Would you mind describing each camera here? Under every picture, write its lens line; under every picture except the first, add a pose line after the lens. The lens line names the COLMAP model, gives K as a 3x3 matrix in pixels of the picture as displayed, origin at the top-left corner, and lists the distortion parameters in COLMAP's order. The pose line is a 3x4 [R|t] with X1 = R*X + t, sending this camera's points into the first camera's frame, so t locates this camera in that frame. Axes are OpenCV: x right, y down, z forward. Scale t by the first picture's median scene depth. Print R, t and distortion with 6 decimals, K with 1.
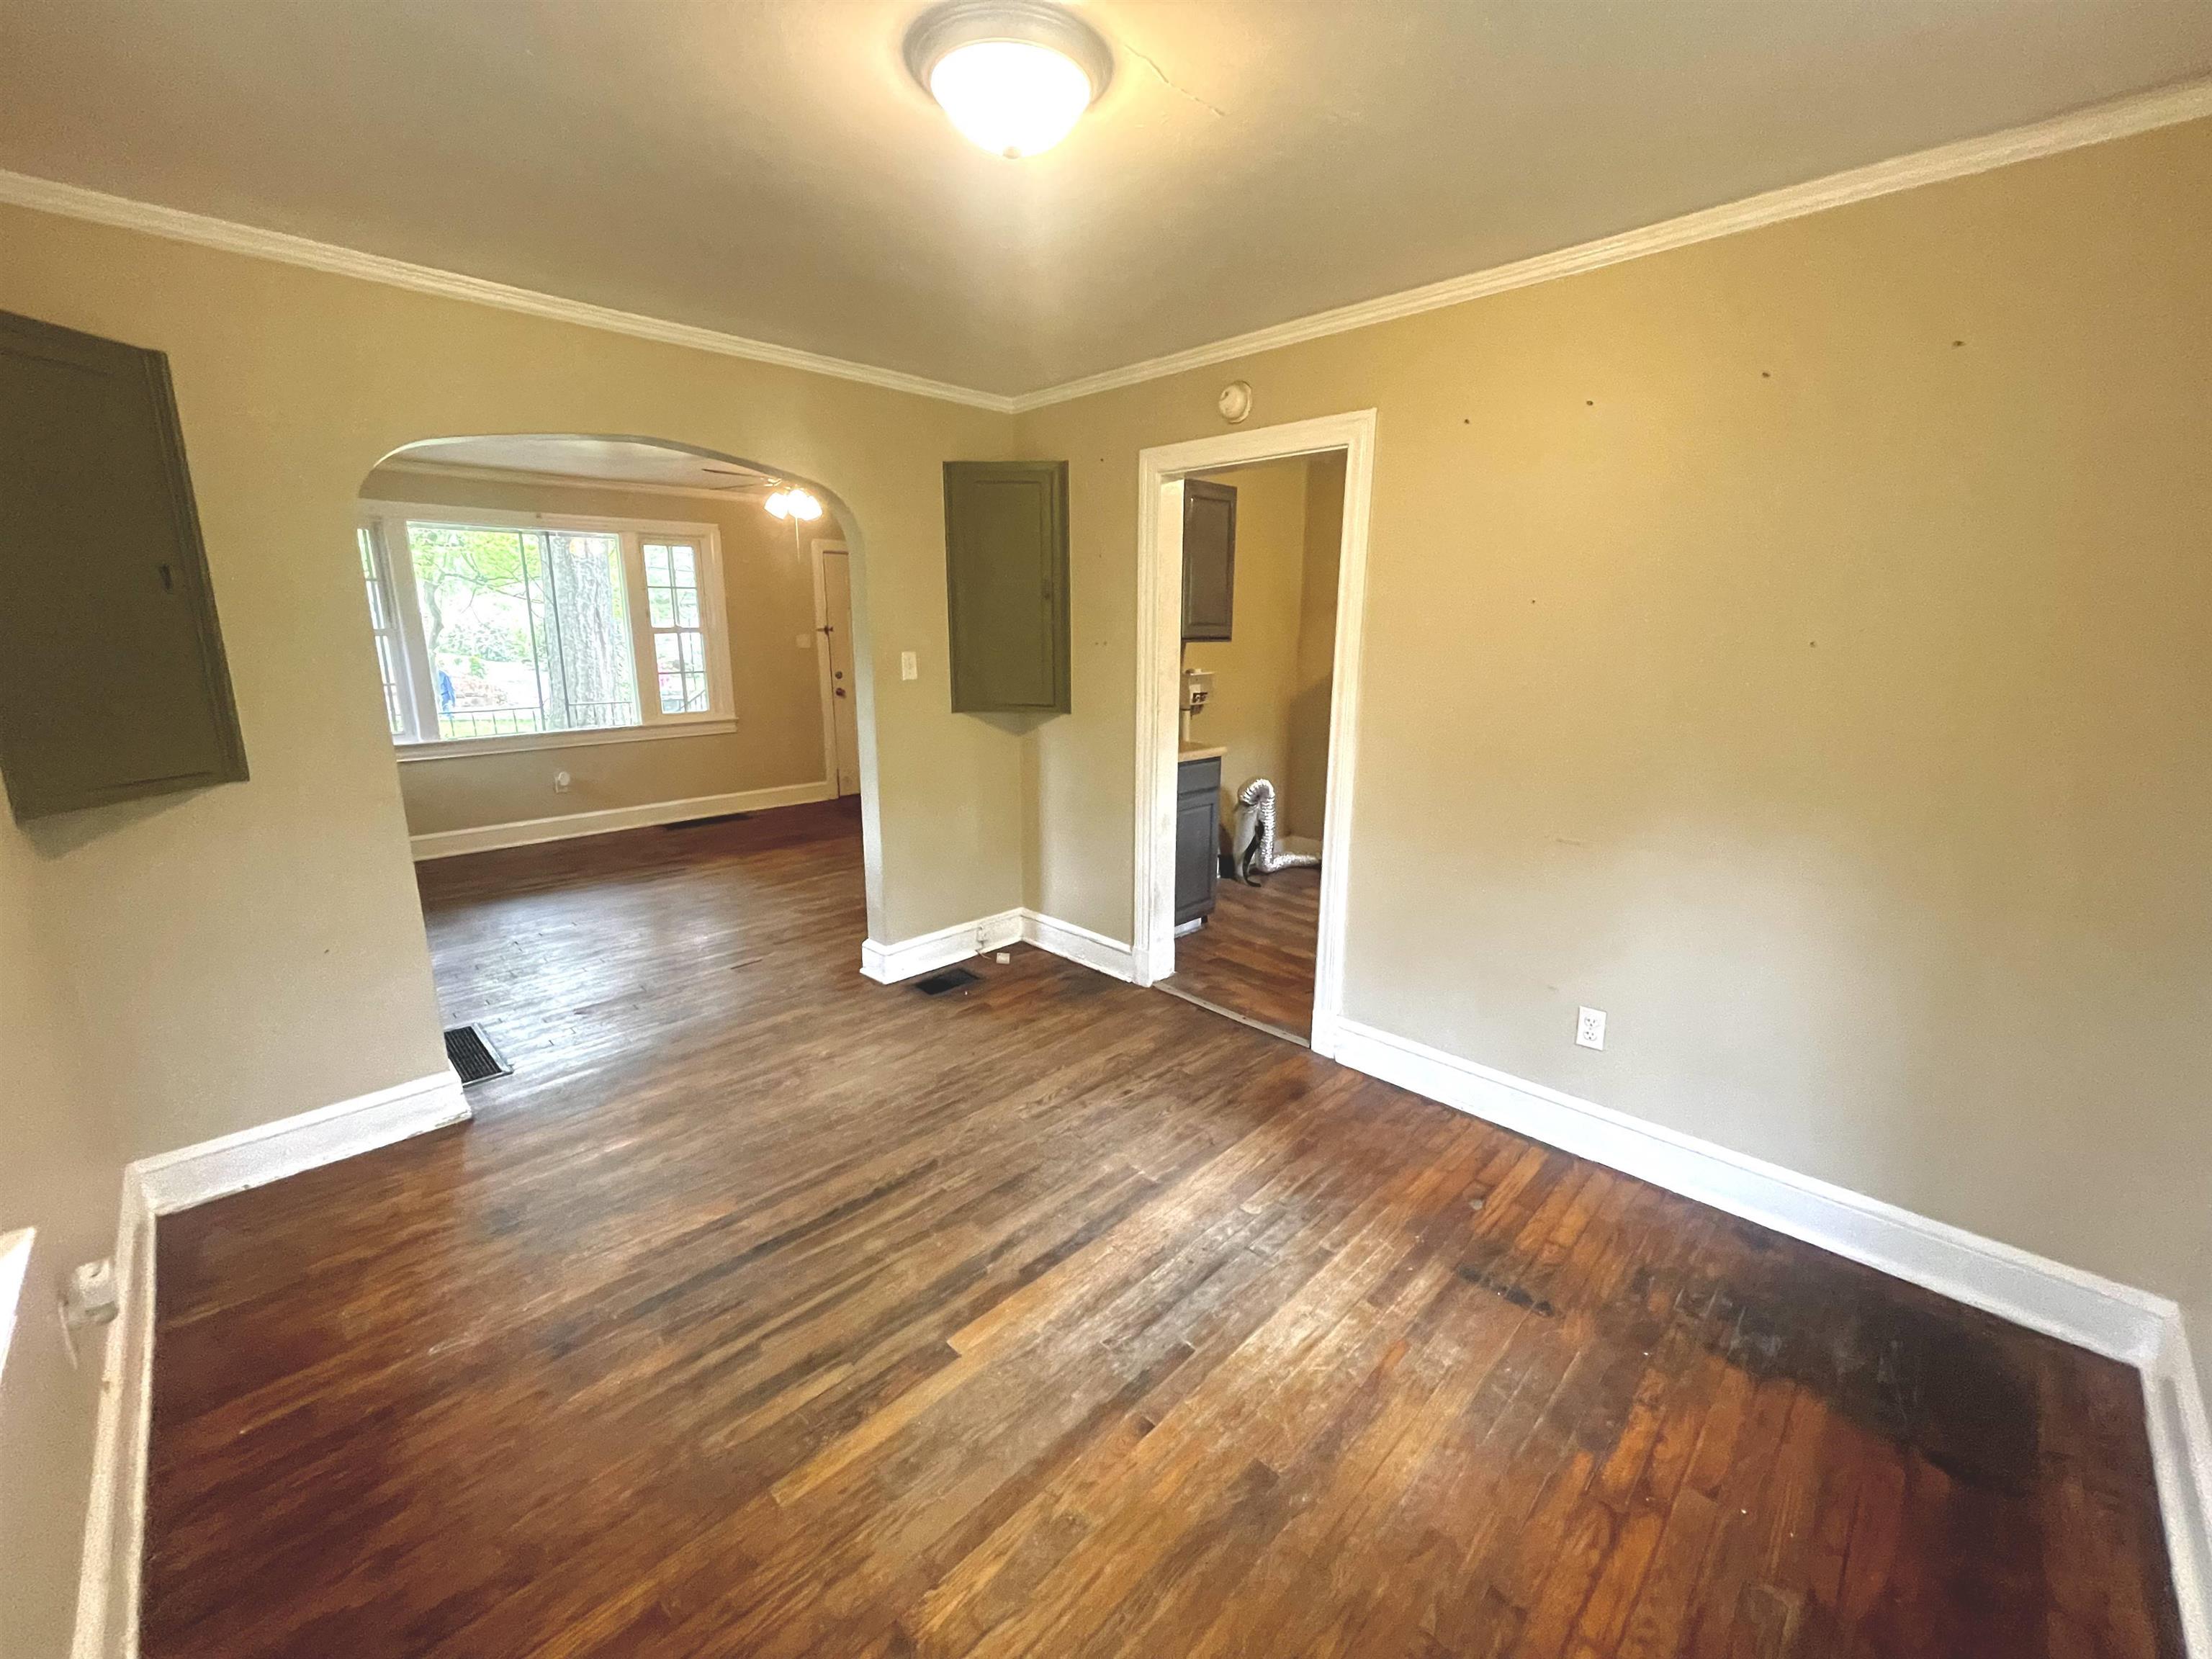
lens RADIAL K [[897.2, 0, 1099.7], [0, 897.2, 817.5], [0, 0, 1]] dist [-0.001674, 0.005531]
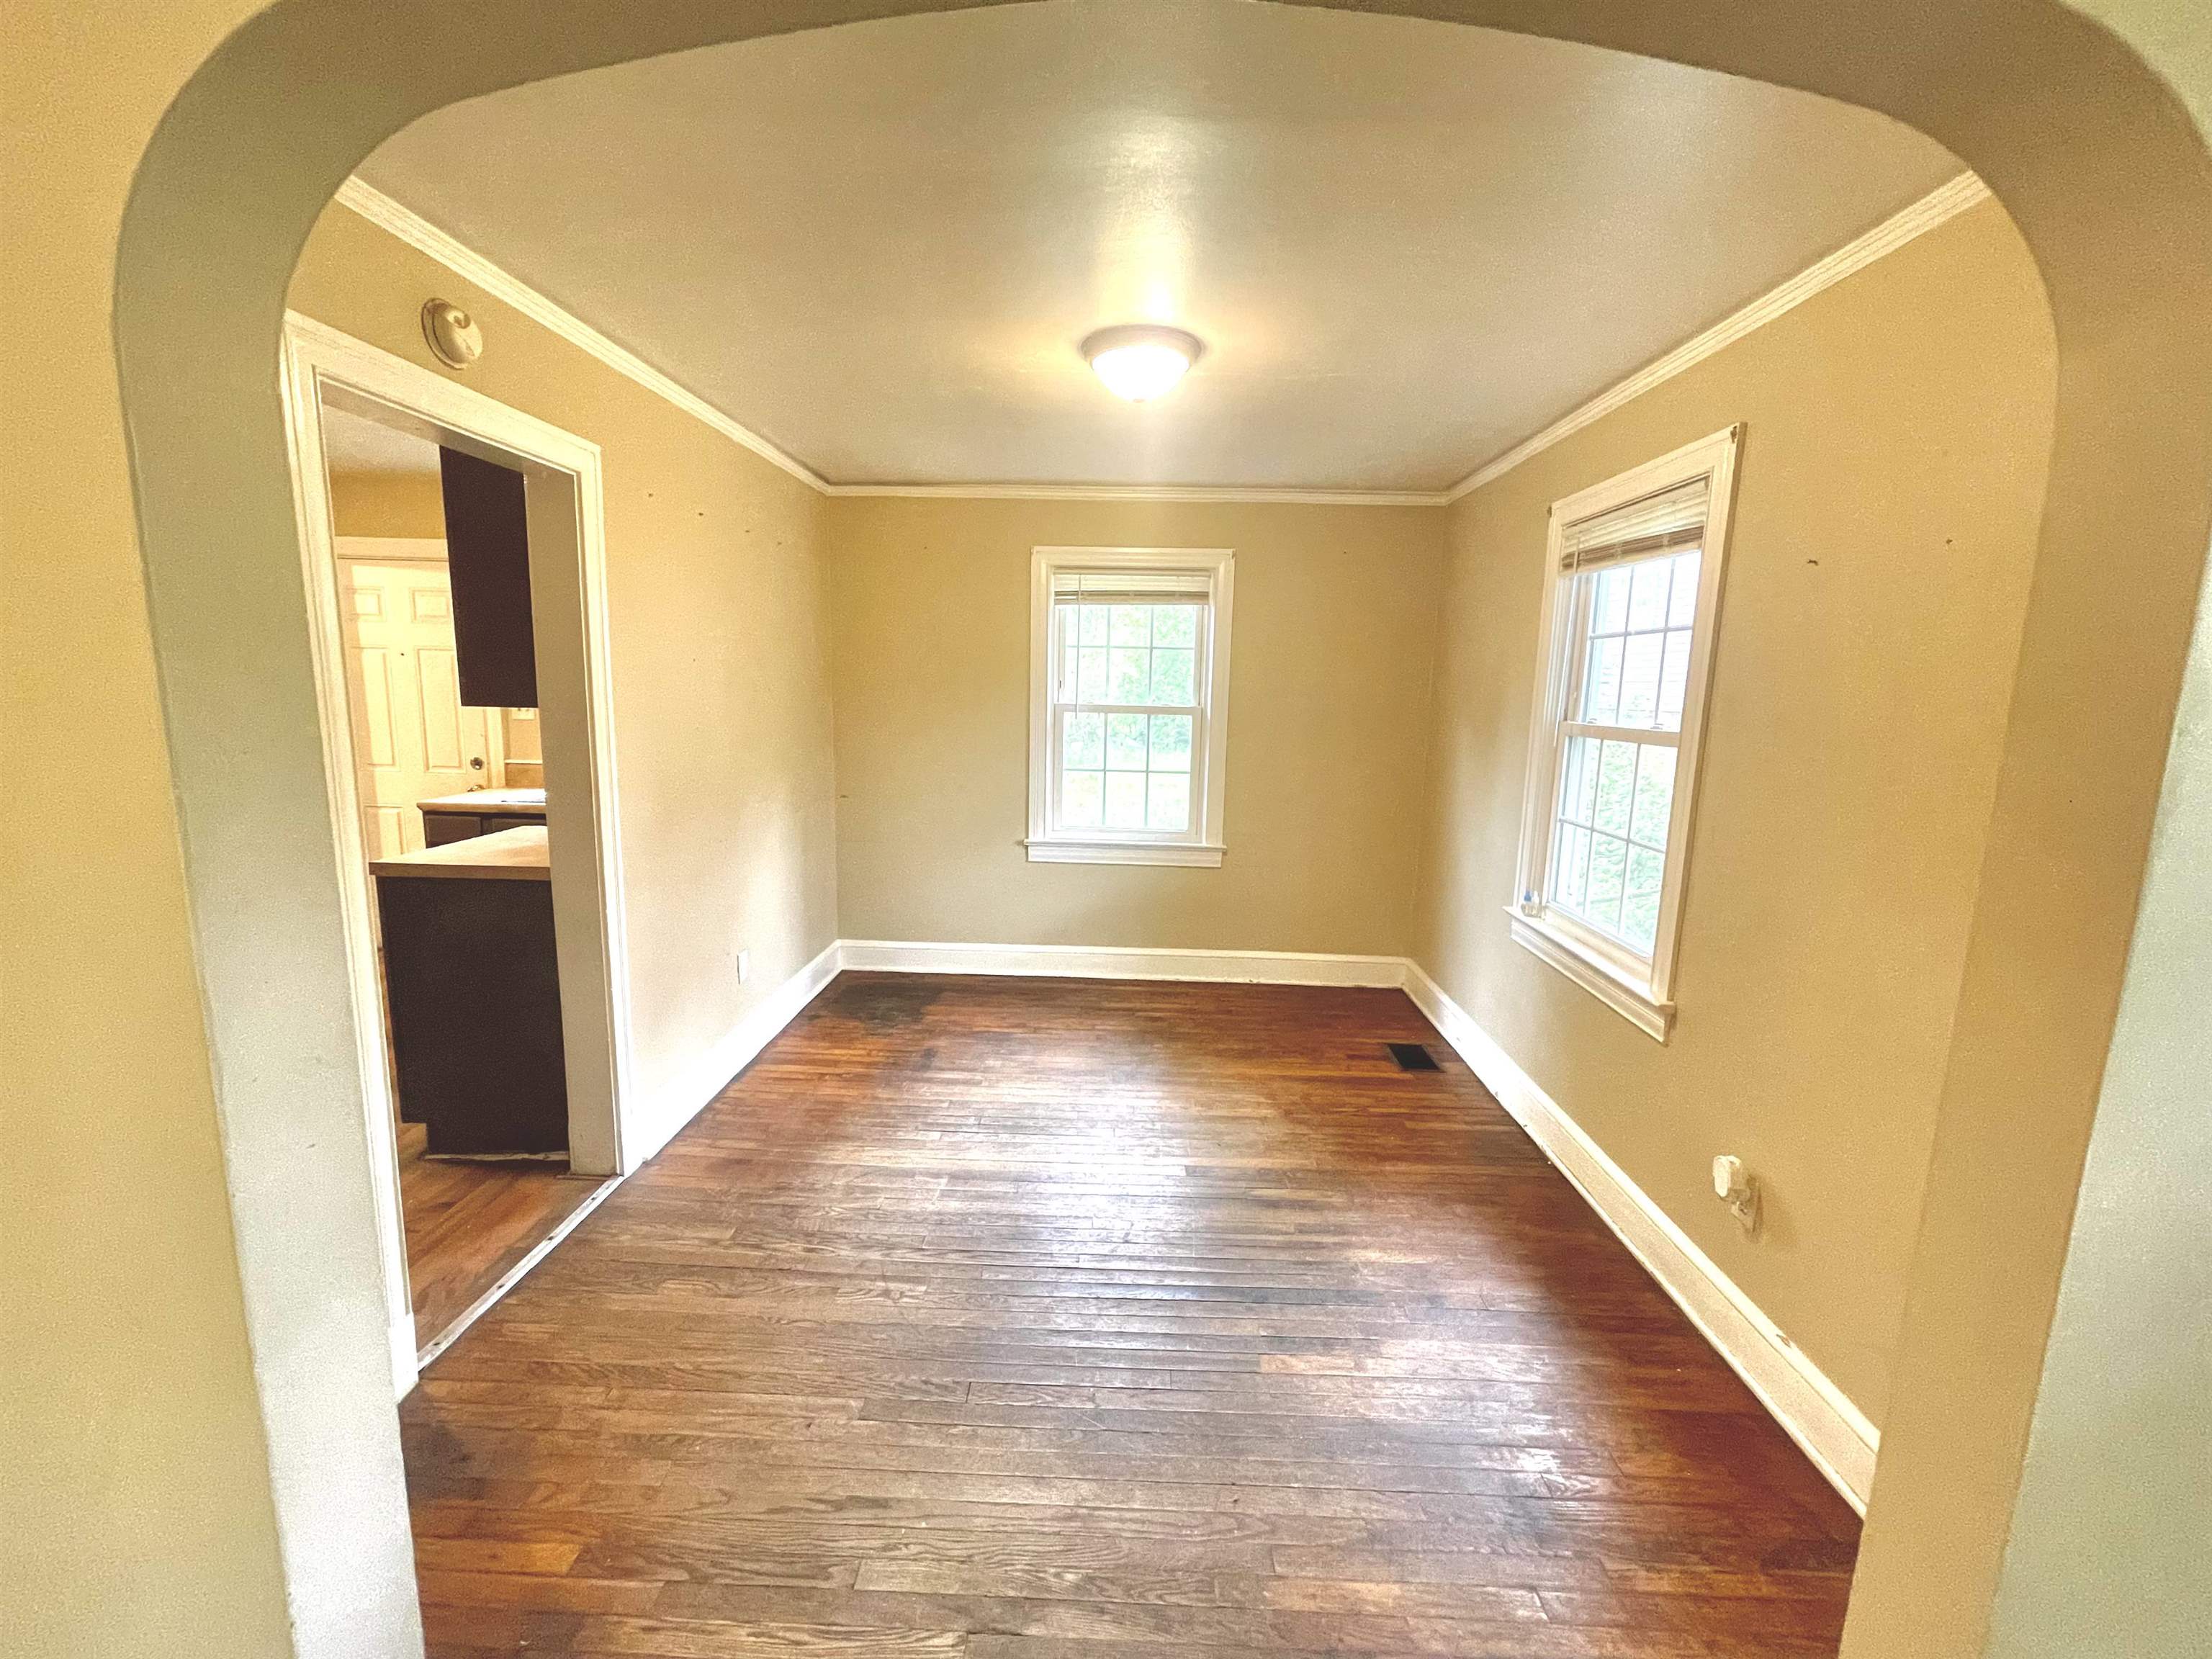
lens RADIAL K [[886.7, 0, 1102.6], [0, 886.7, 817.0], [0, 0, 1]] dist [0.000572, -0.010890]
pose [[-0.686343, -0.122617, 0.716867, -0.891257], [0.133532, 0.947683, 0.289943, -0.347269], [-0.714915, 0.294725, -0.634062, 1.577253]]
